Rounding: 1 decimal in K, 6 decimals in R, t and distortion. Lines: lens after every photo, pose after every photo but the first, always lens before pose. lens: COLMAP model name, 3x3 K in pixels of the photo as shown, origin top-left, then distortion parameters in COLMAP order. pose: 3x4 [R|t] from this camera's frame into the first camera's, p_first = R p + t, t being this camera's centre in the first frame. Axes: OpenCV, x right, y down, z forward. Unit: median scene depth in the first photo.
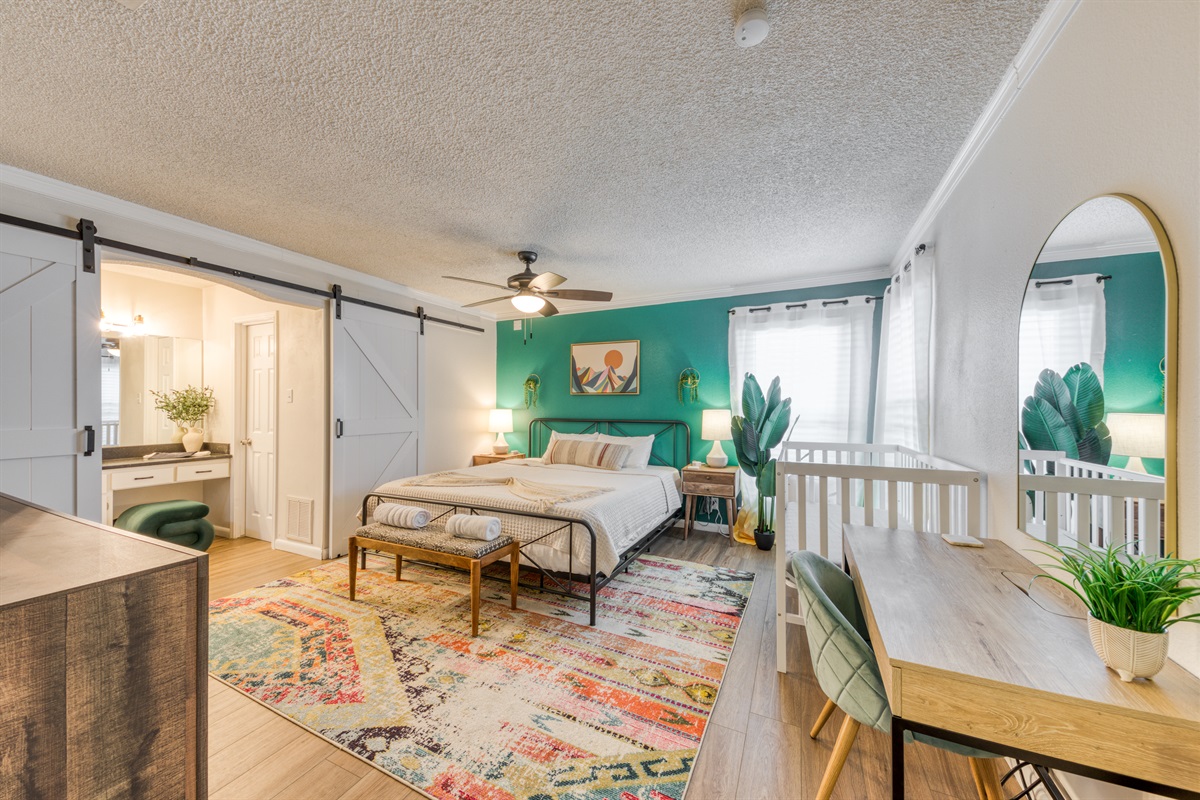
lens RADIAL K [[412.4, 0, 604.0], [0, 412.4, 407.7], [0, 0, 1]] dist [0.020199, 0.000005]
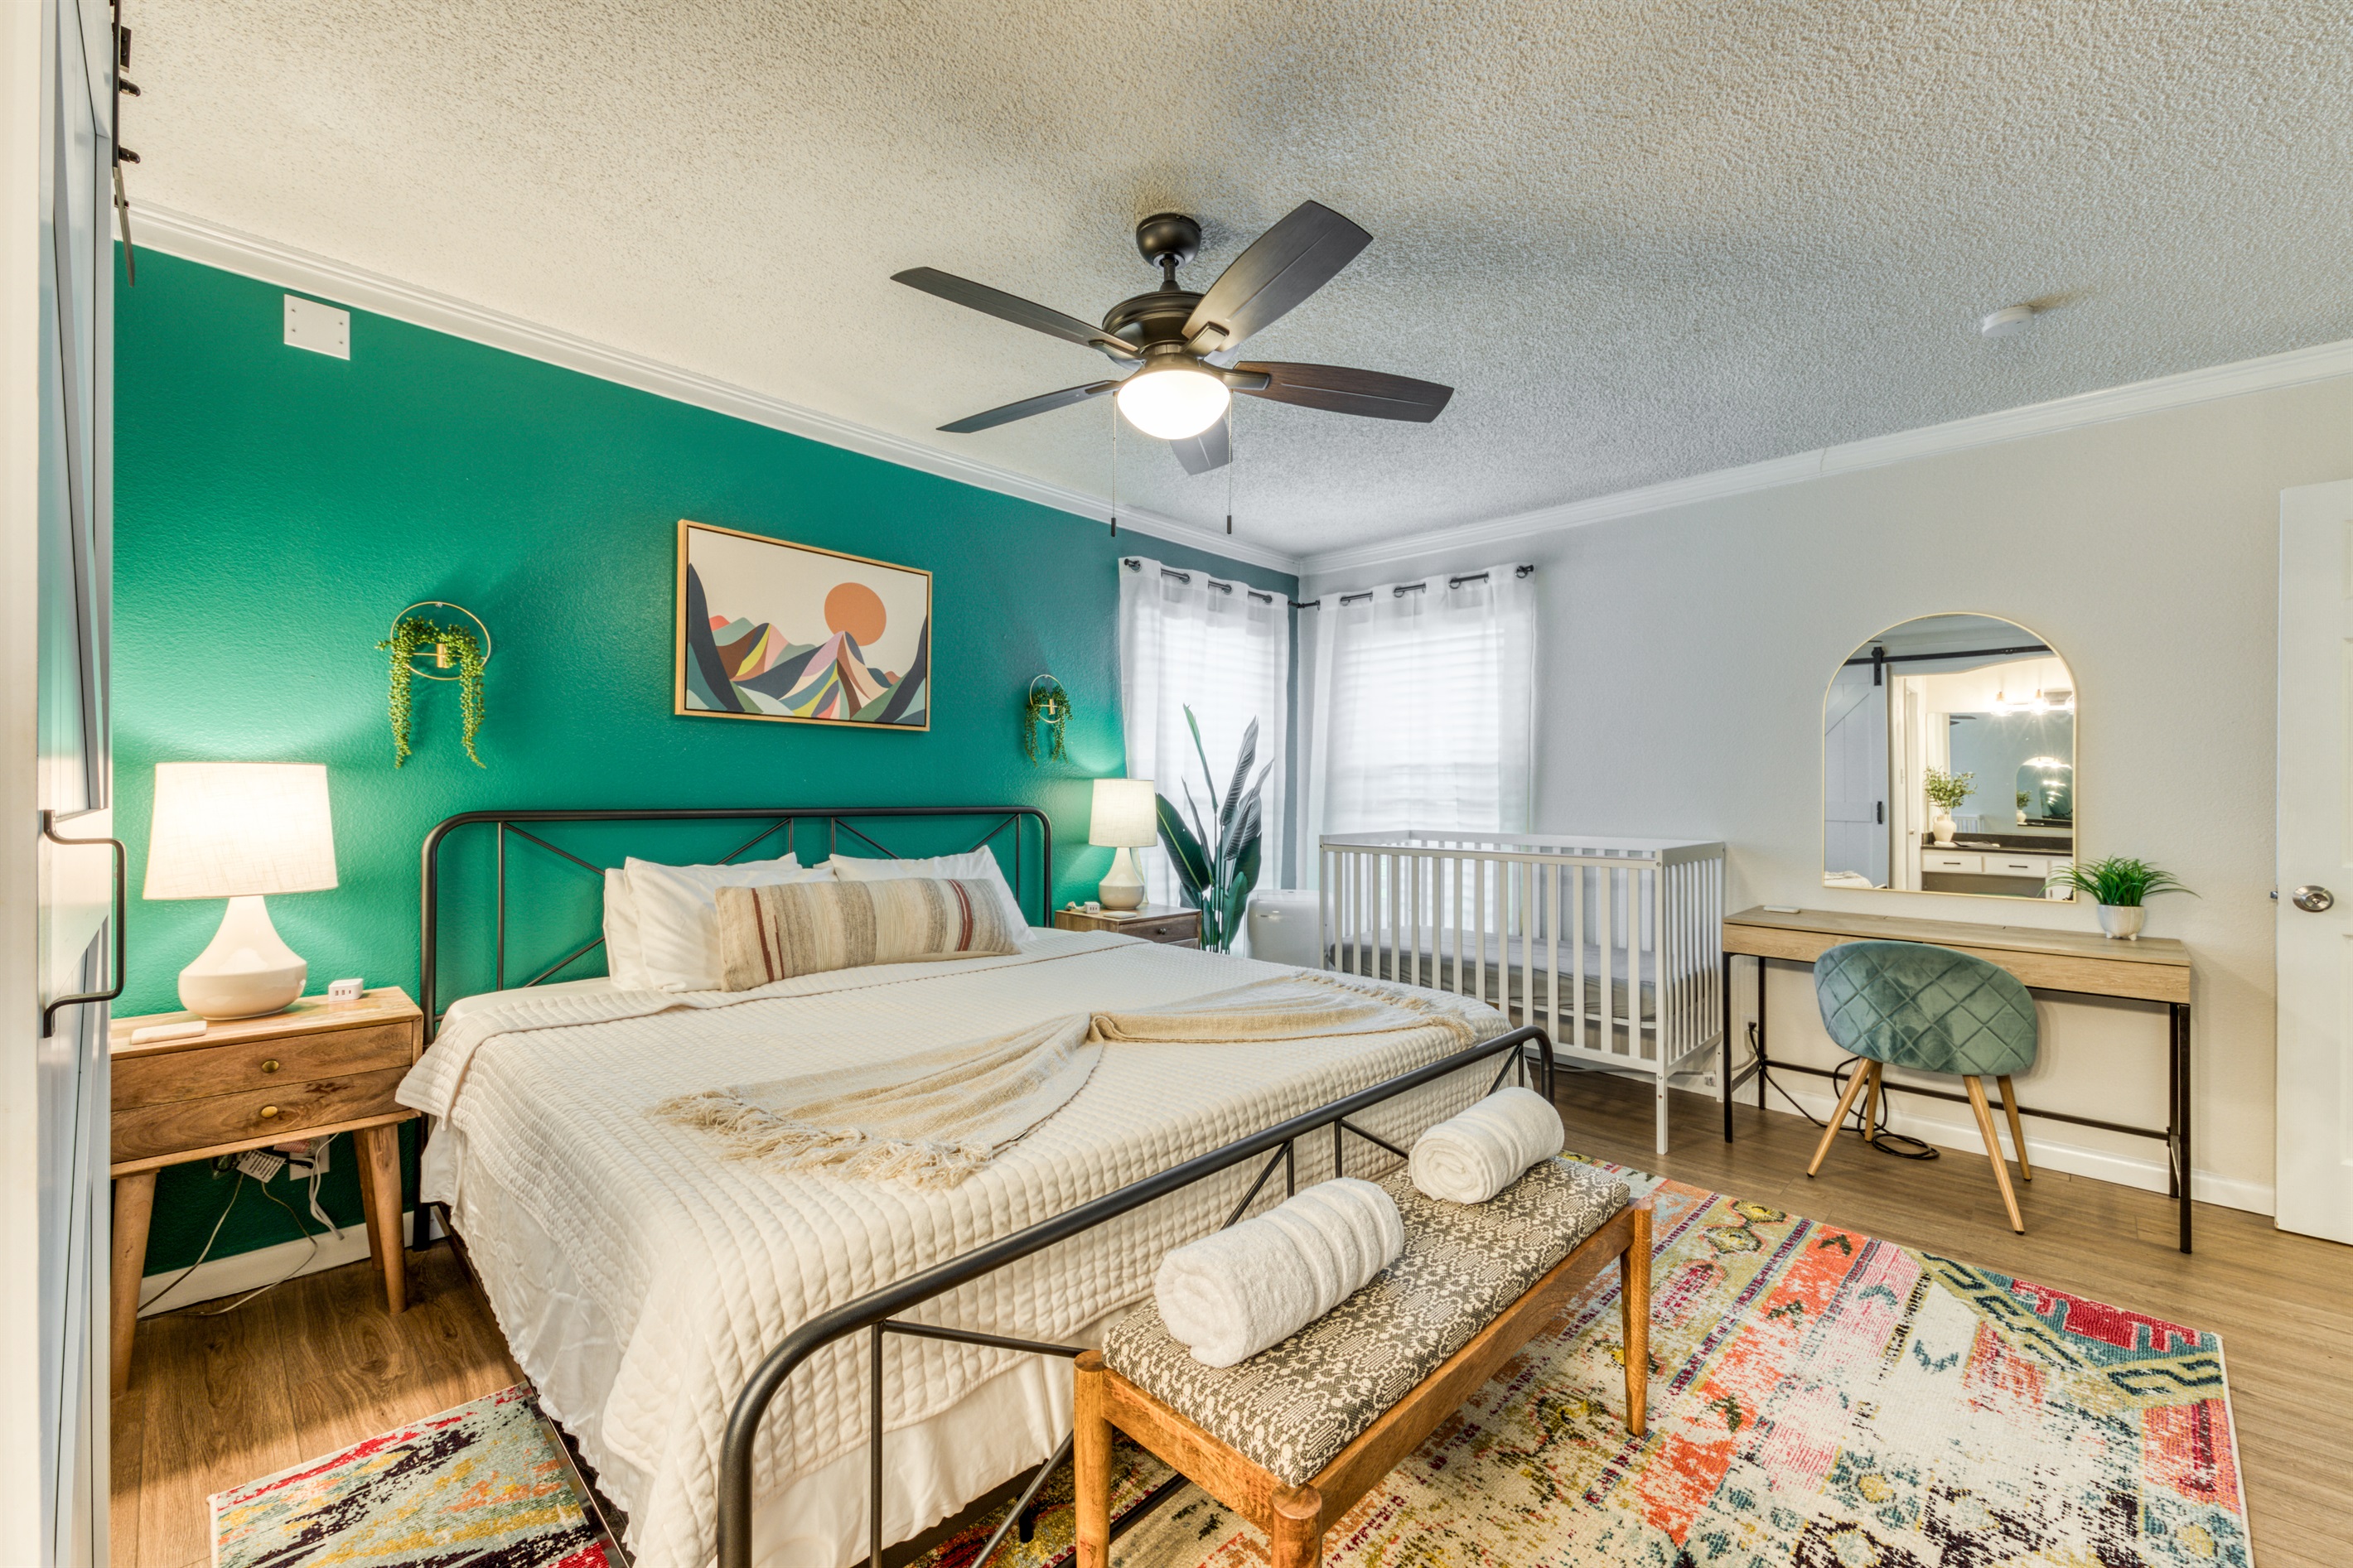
lens RADIAL K [[946.9, 0, 1176.5], [0, 946.9, 784.0], [0, 0, 1]] dist [0.046190, -0.009484]
pose [[0.317880, 0.005874, 0.948113, -0.825853], [-0.006227, 0.999972, -0.004108, 0.018040], [-0.948110, -0.004598, 0.317908, 0.769333]]
